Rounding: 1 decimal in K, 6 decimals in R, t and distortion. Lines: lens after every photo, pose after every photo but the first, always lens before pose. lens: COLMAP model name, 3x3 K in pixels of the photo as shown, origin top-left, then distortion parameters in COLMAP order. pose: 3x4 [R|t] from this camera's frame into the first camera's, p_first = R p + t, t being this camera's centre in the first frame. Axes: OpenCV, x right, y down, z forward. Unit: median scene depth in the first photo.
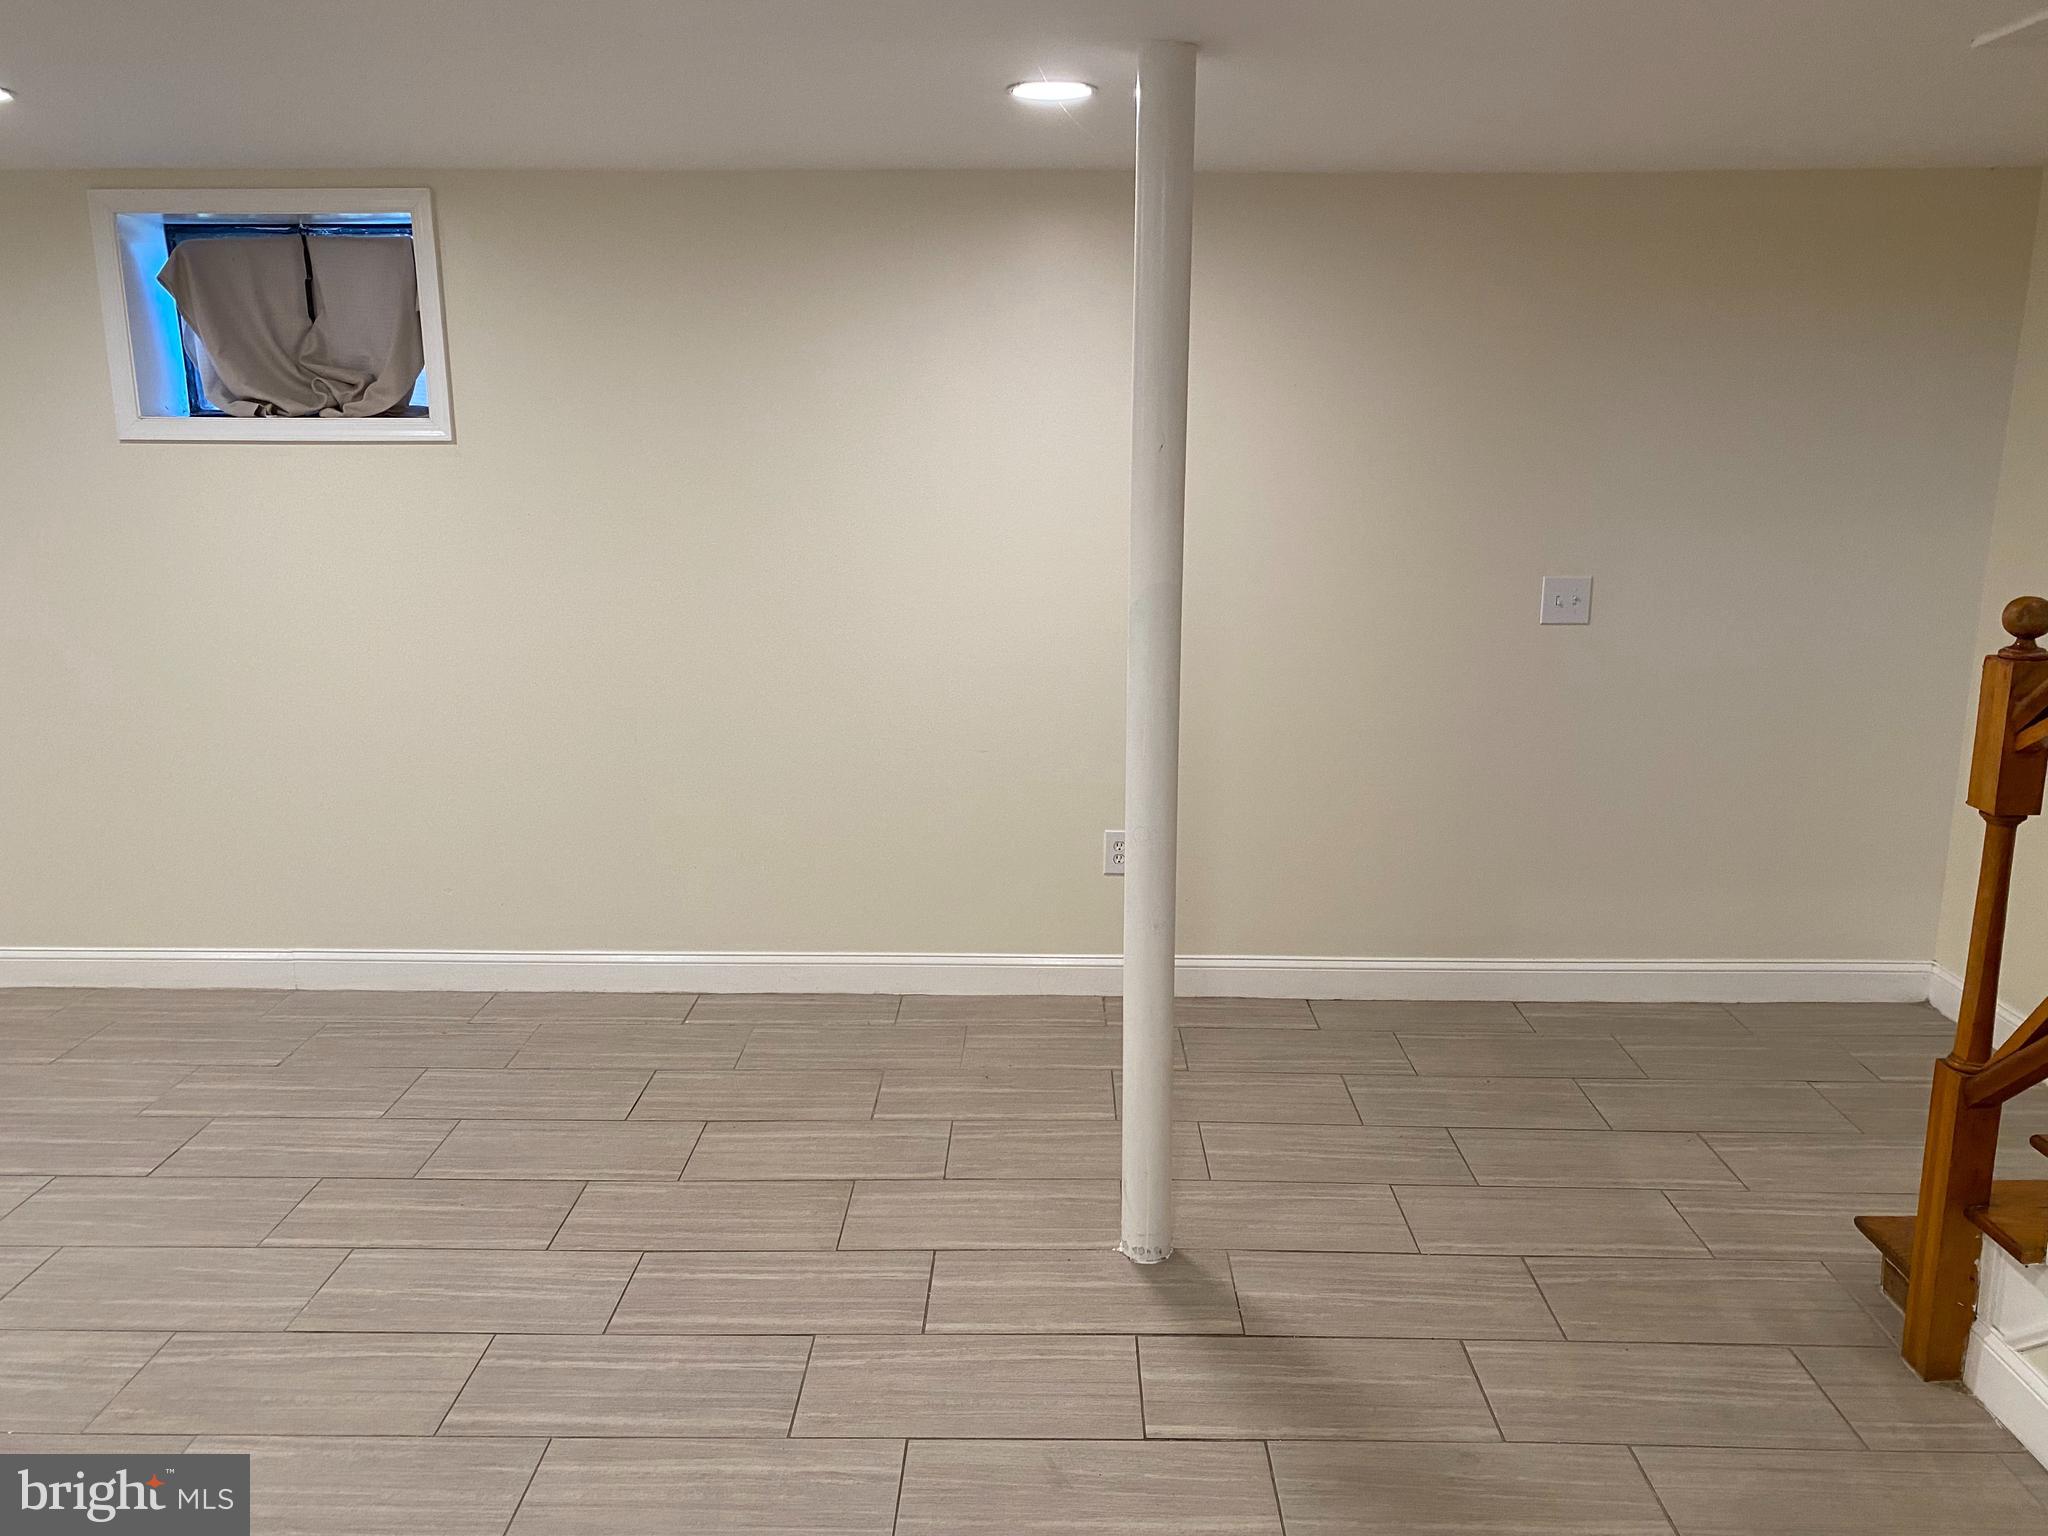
lens RADIAL K [[1557.0, 0, 1022.0], [0, 1557.0, 773.9], [0, 0, 1]] dist [0.057115, -0.062567]
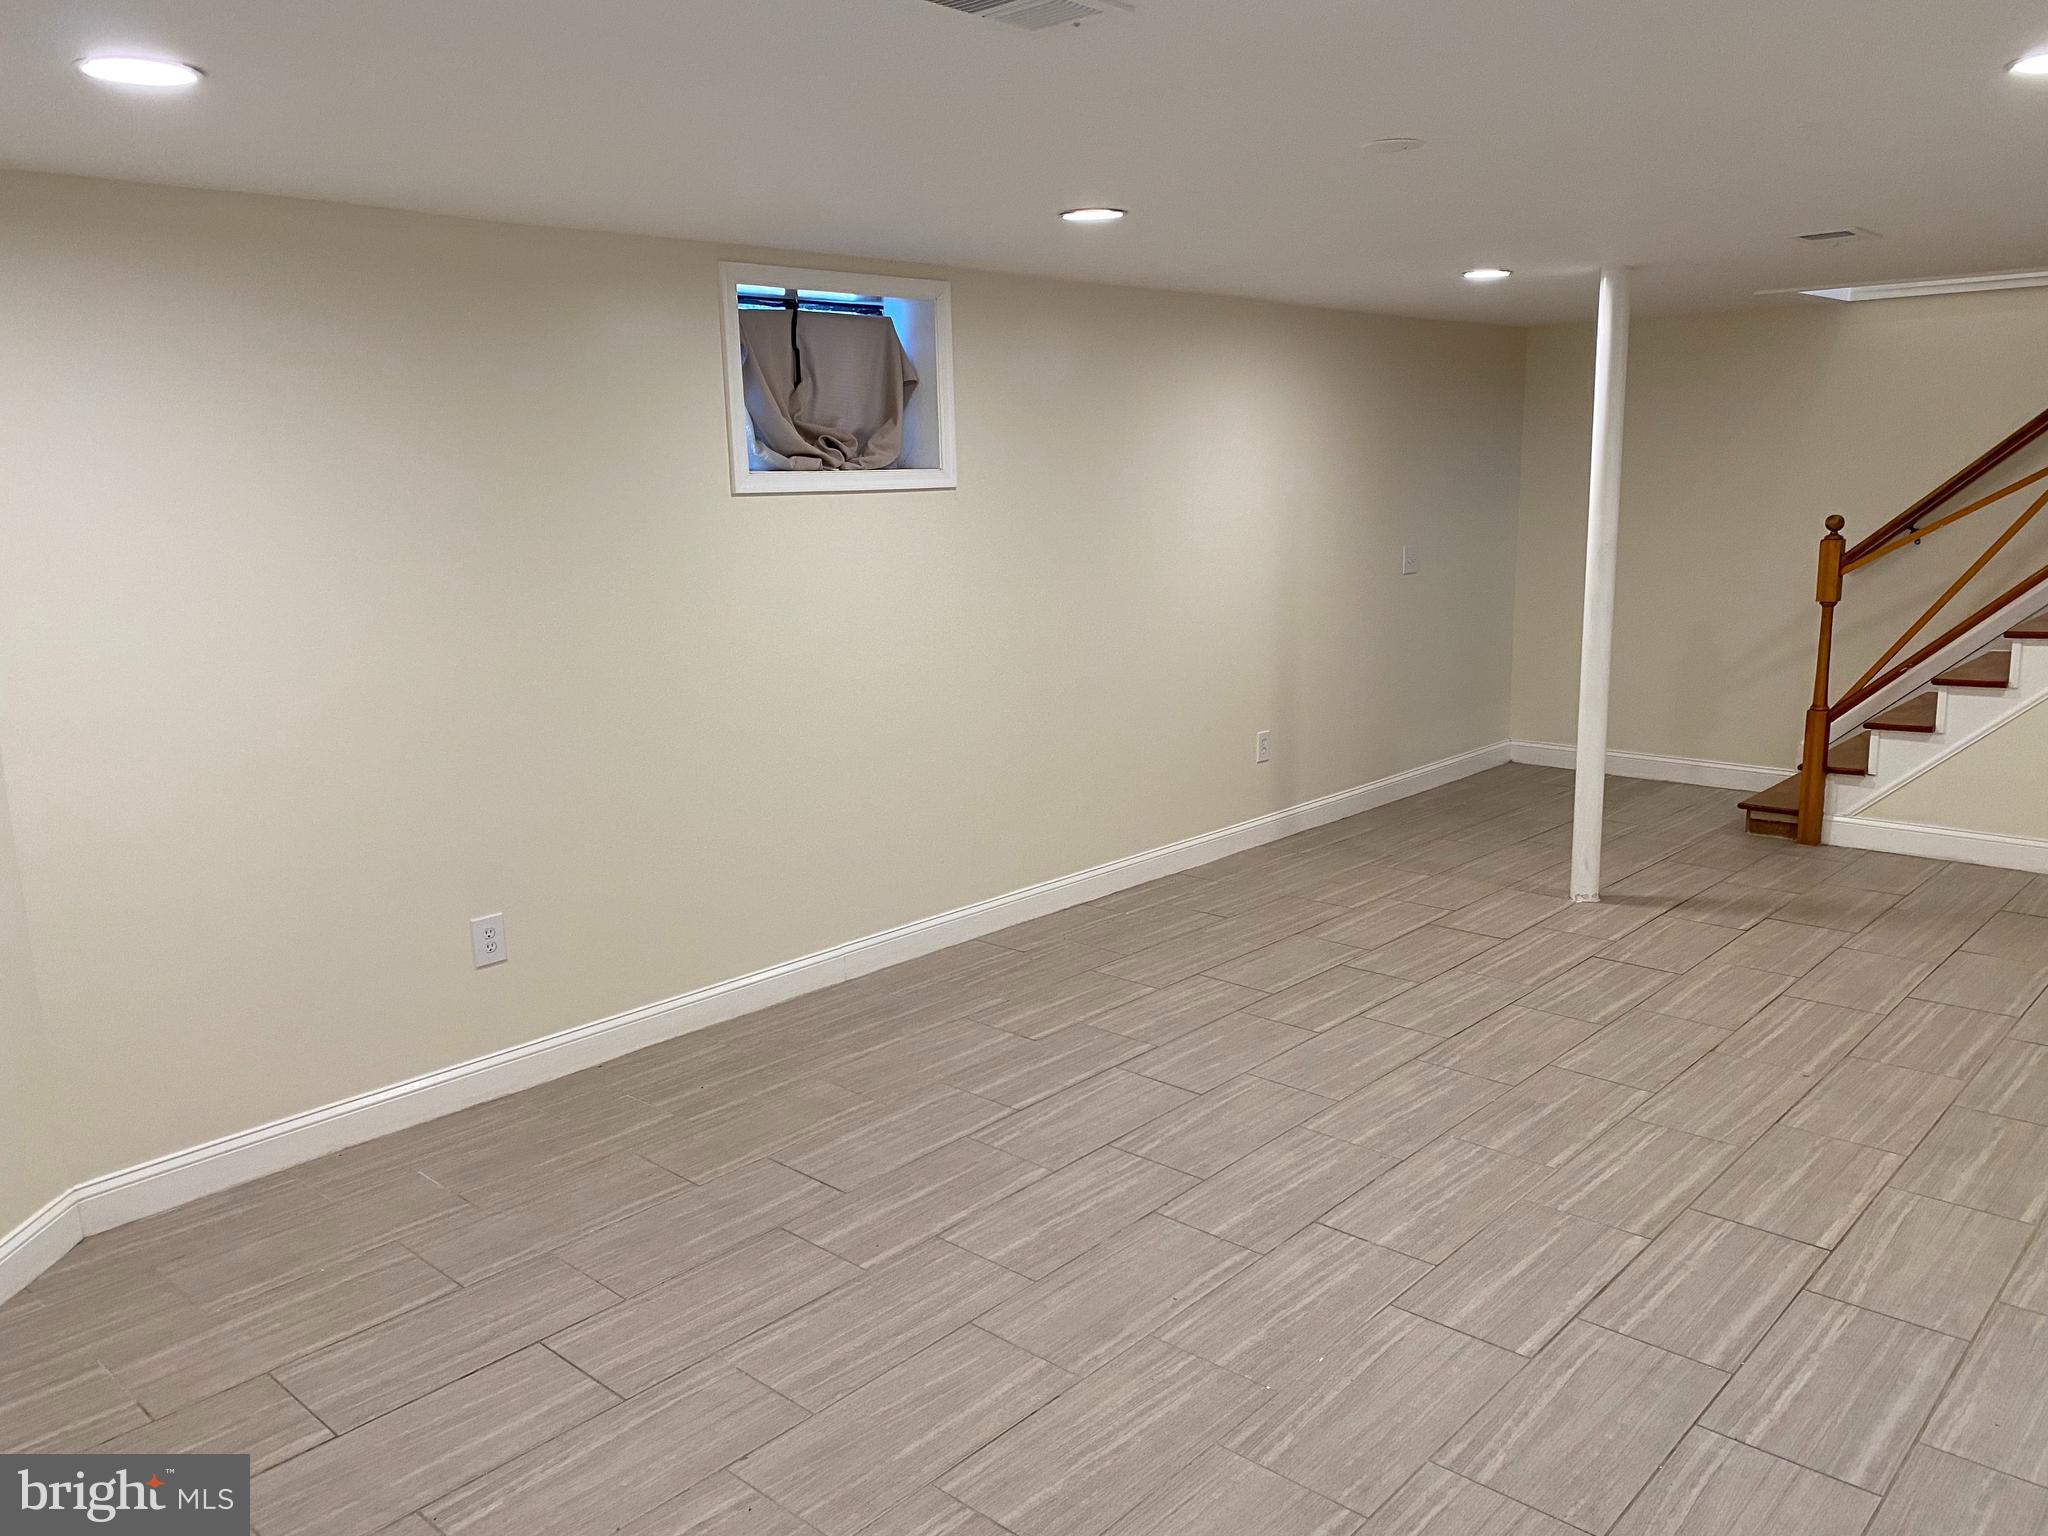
lens RADIAL K [[1557.0, 0, 1043.1], [0, 1557.0, 777.1], [0, 0, 1]] dist [0.057115, -0.062567]
pose [[0.660424, -0.162560, 0.733086, -1.521413], [0.186303, 0.981232, 0.049748, -0.043678], [-0.727414, 0.103722, 0.678315, 0.176446]]
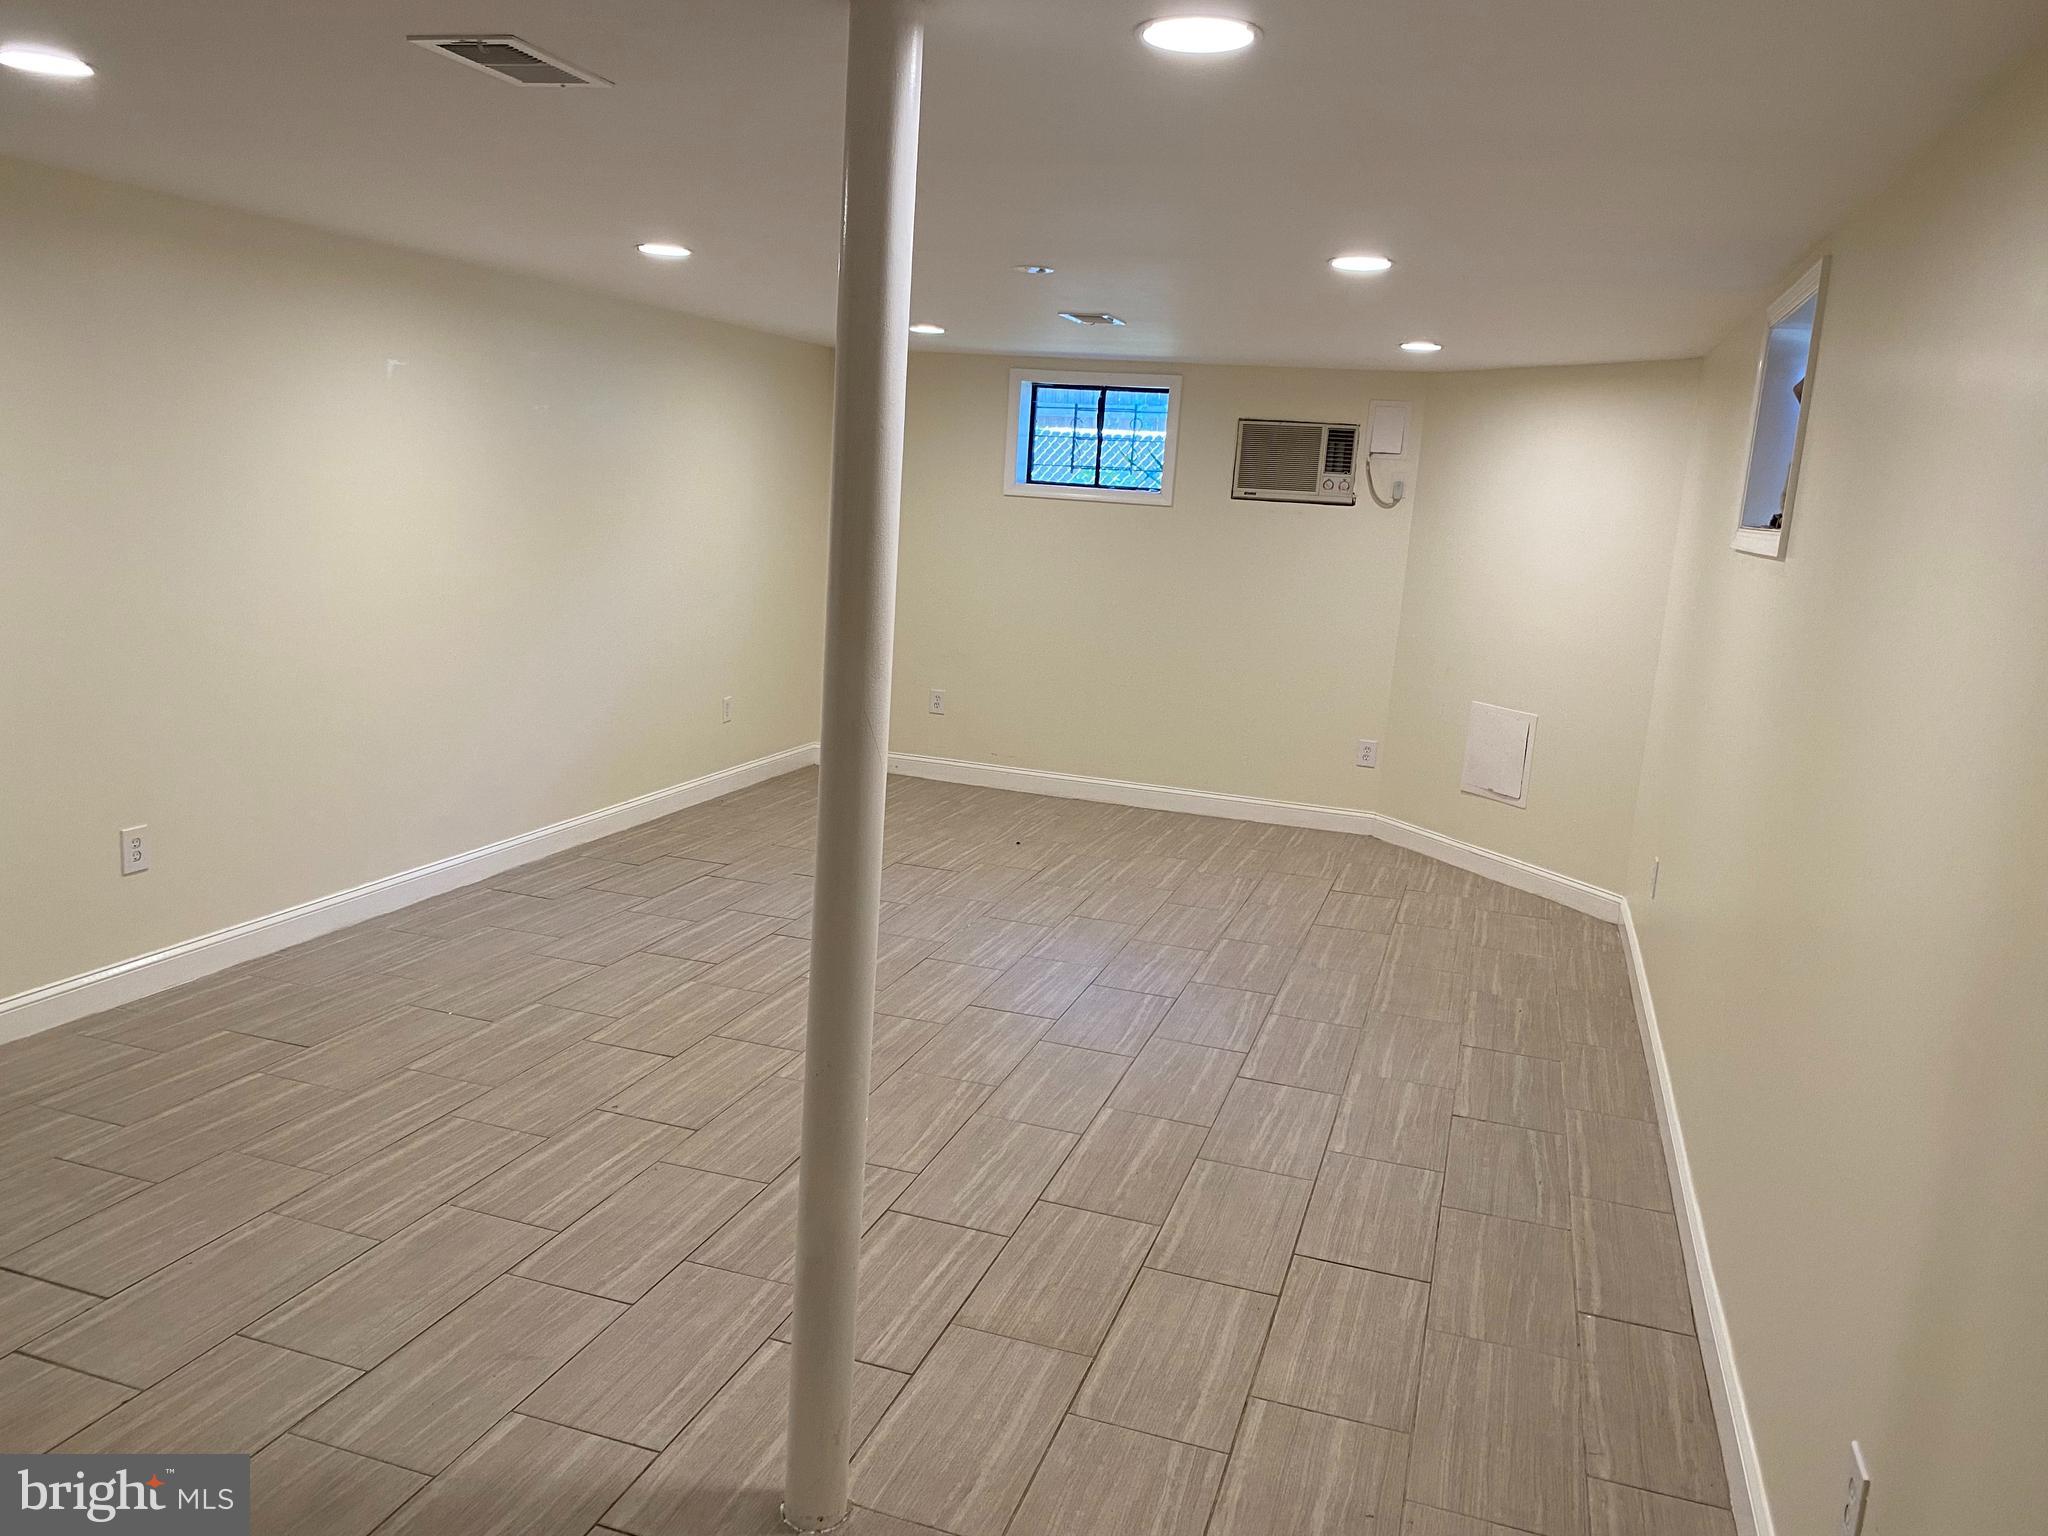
lens RADIAL K [[1557.0, 0, 1026.7], [0, 1557.0, 755.1], [0, 0, 1]] dist [0.057115, -0.062567]
pose [[-0.288636, 0.147970, -0.945936, 0.675073], [-0.280600, 0.931530, 0.231336, -0.241386], [0.915398, 0.332201, -0.227352, 1.045204]]
